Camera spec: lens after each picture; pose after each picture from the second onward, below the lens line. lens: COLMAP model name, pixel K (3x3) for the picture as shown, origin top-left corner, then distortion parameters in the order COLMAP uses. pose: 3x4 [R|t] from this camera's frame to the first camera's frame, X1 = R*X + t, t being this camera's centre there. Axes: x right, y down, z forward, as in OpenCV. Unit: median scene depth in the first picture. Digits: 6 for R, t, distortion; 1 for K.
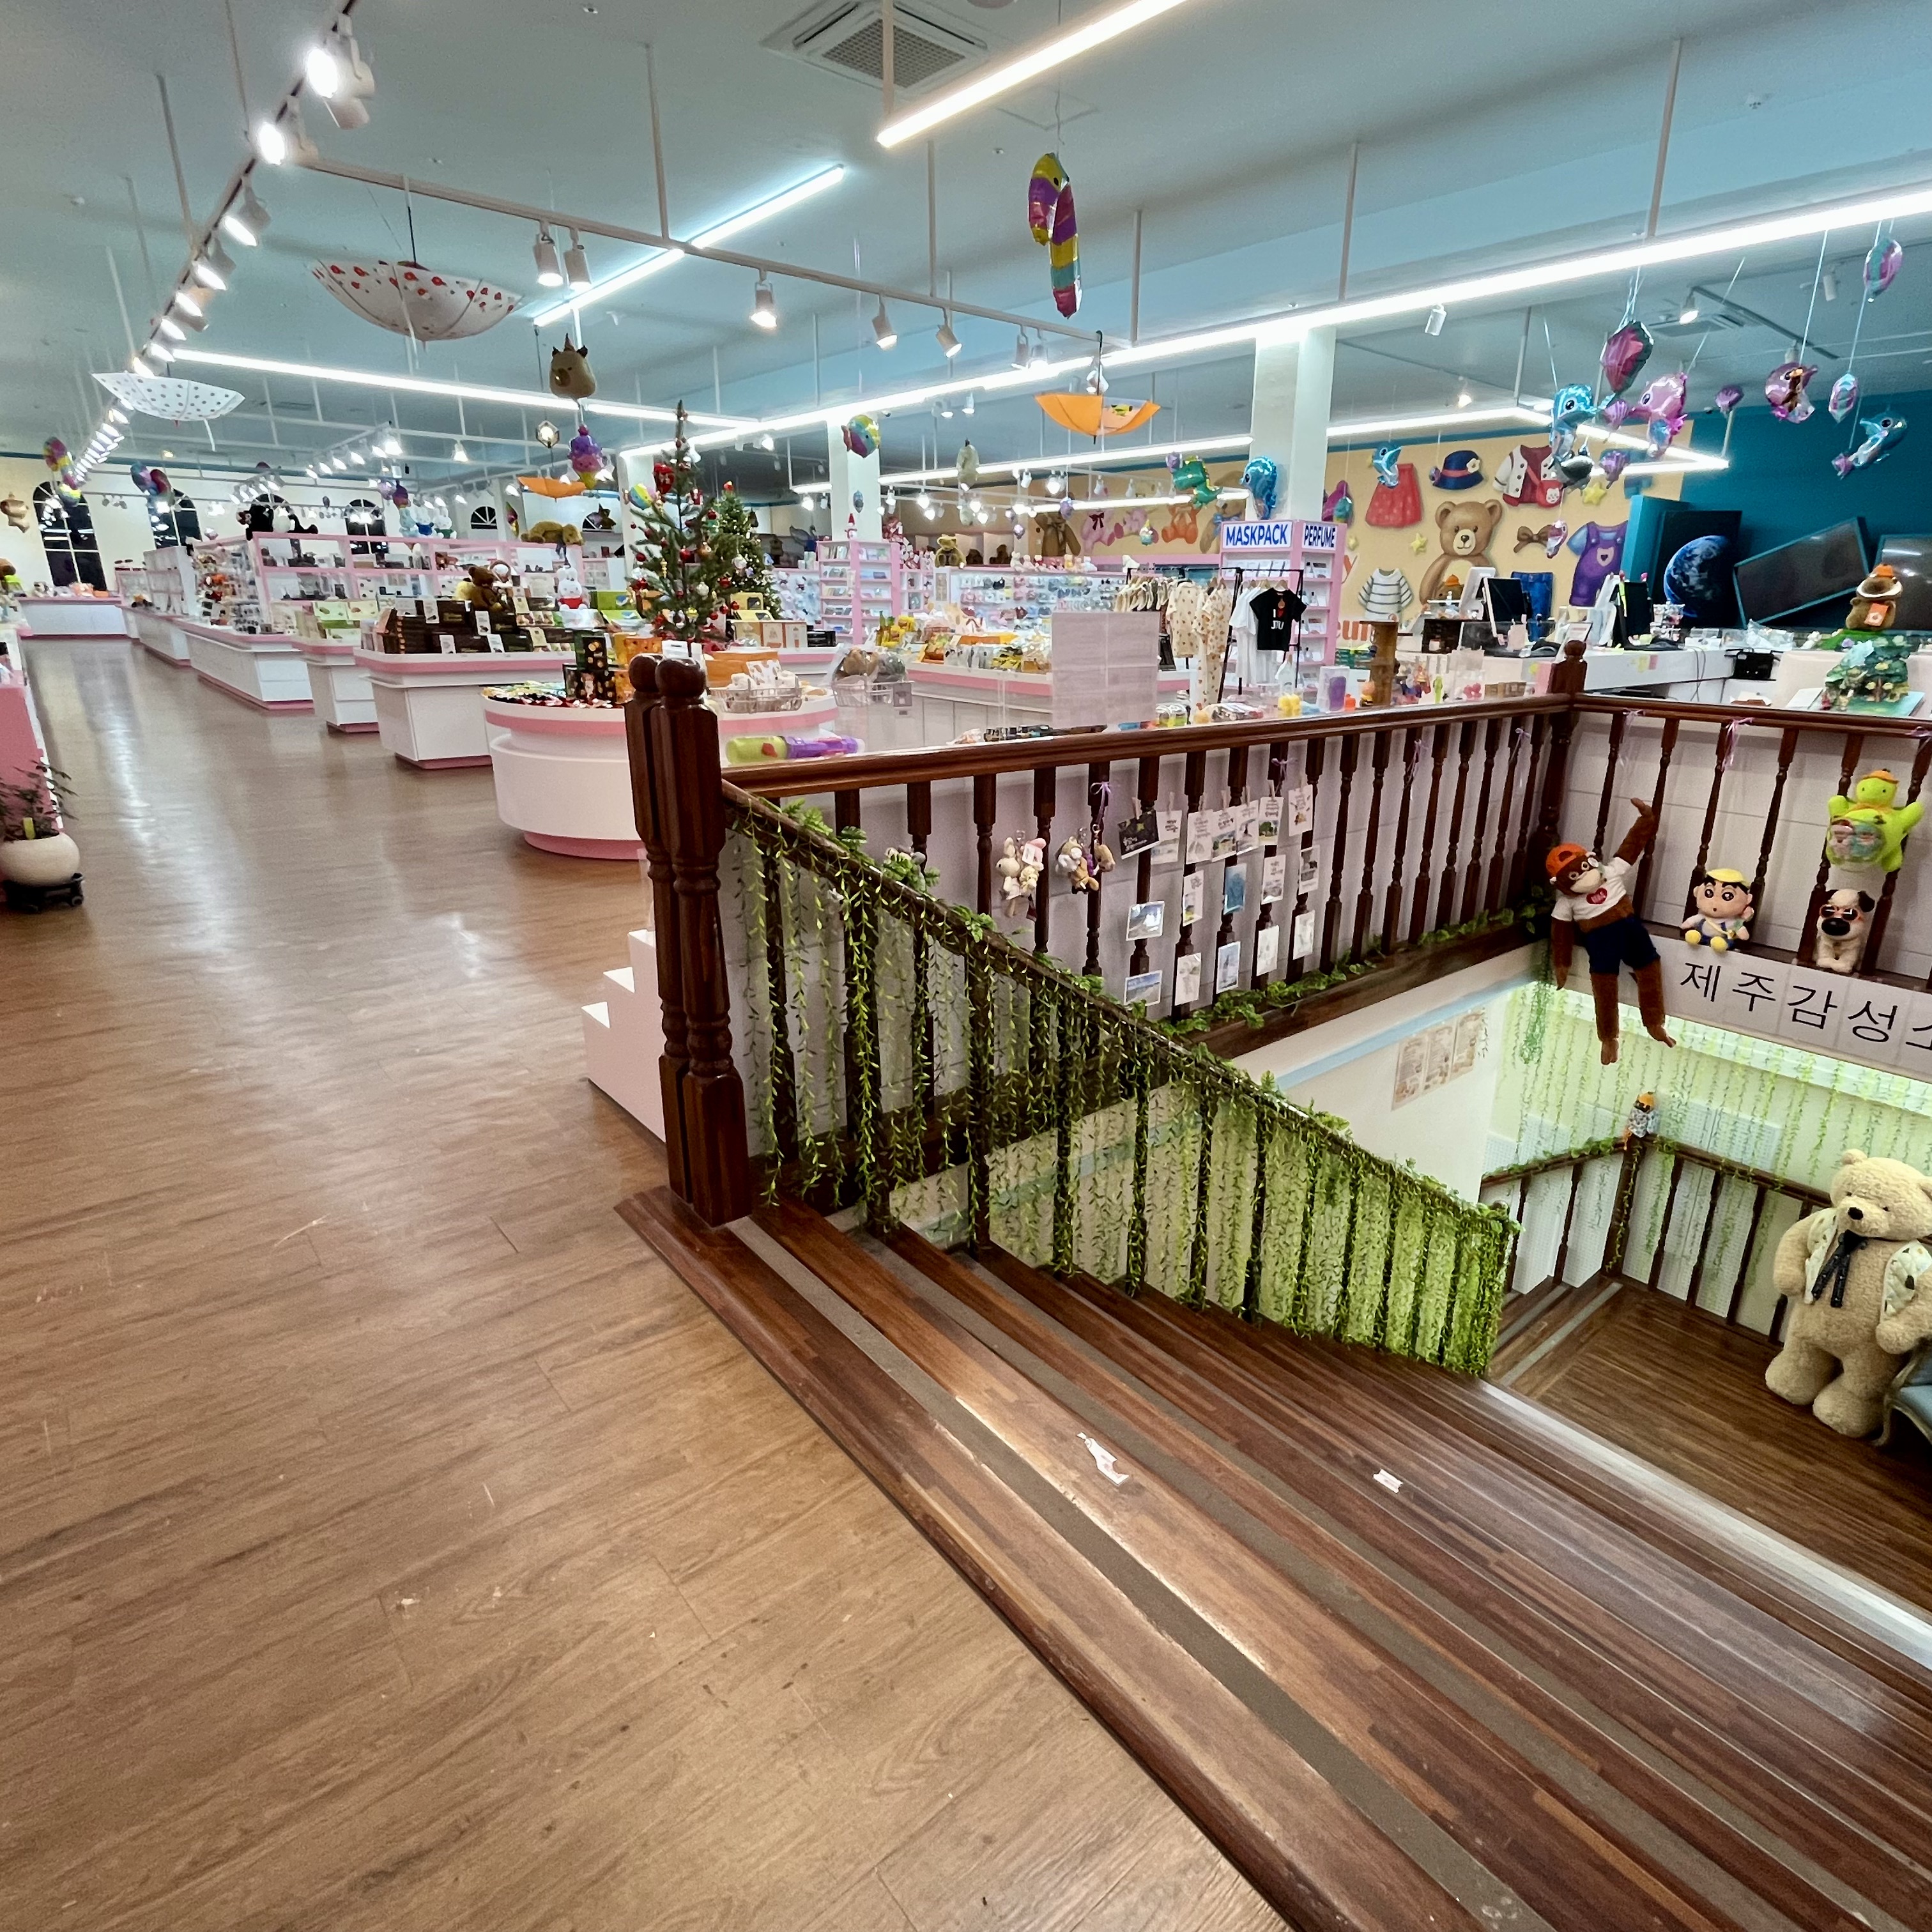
lens RADIAL K [[1095.4, 0, 976.6], [0, 1095.4, 964.1], [0, 0, 1]] dist [0.002698, 0.000367]
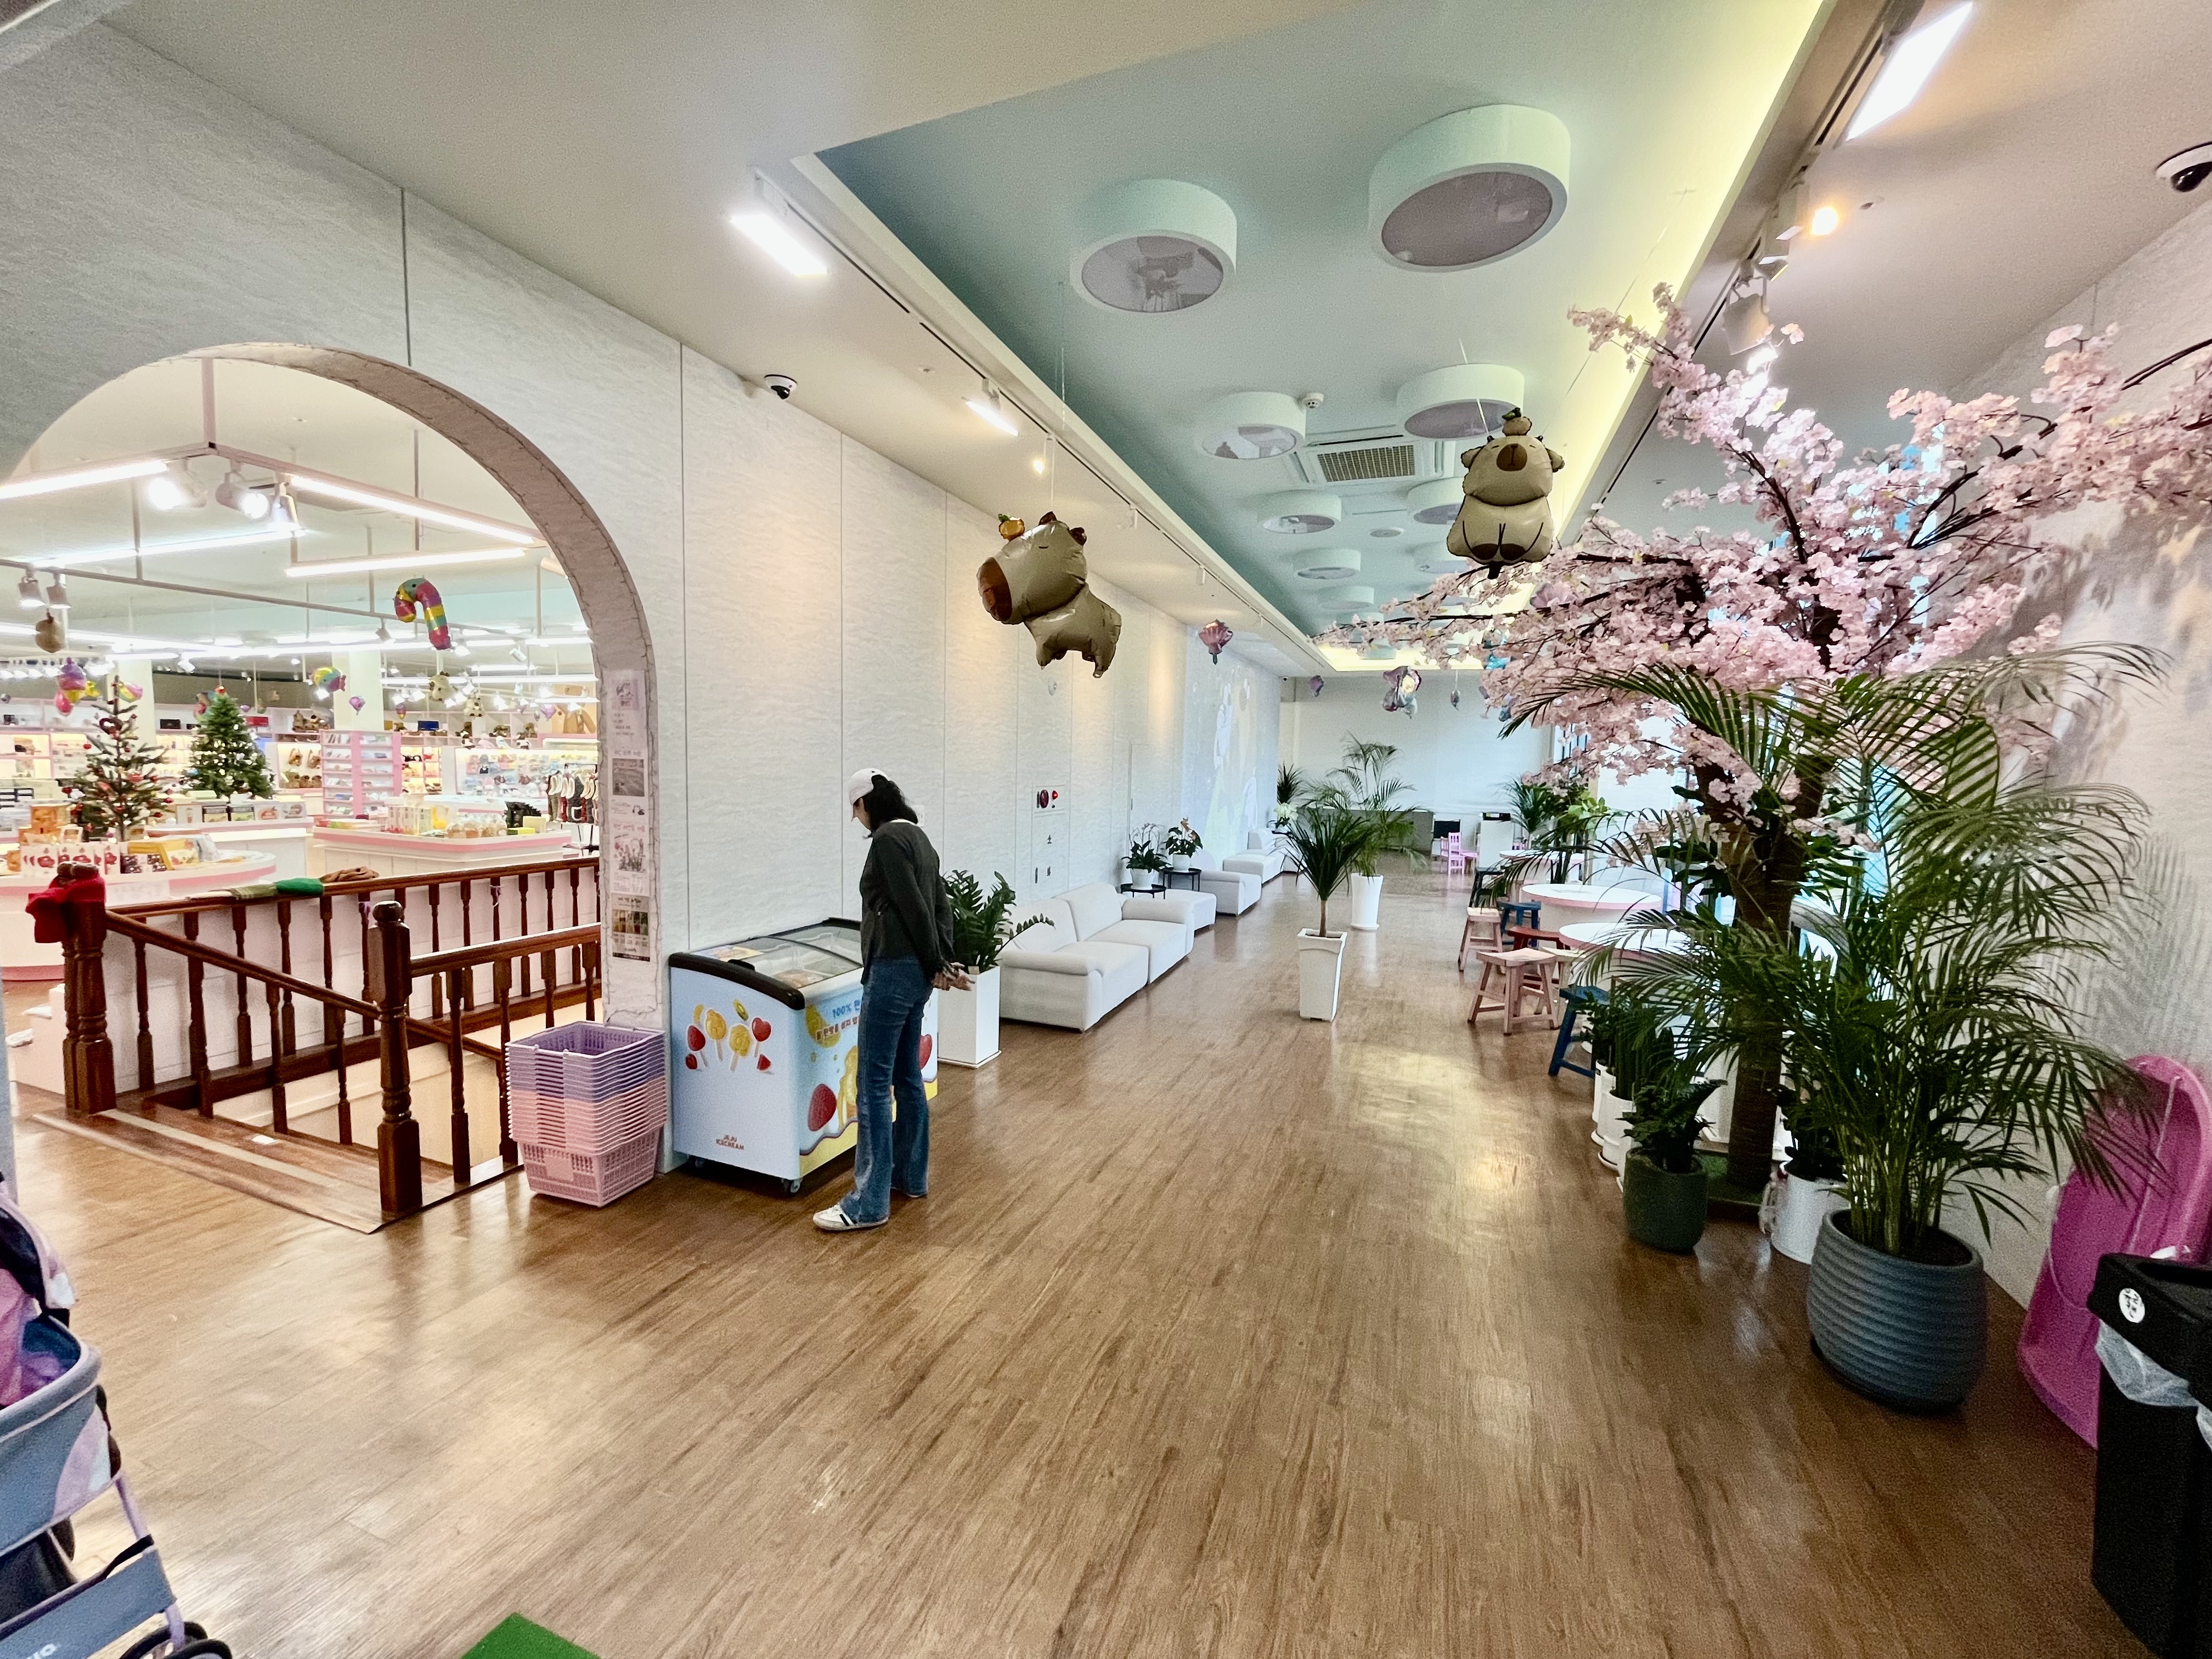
lens RADIAL K [[901.2, 0, 1098.4], [0, 901.2, 824.2], [0, 0, 1]] dist [-0.002137, -0.000289]
pose [[0.864784, -0.019207, 0.501776, 0.561209], [0.137822, 0.969971, -0.200400, 0.286935], [-0.482860, 0.242459, 0.841463, -1.488240]]
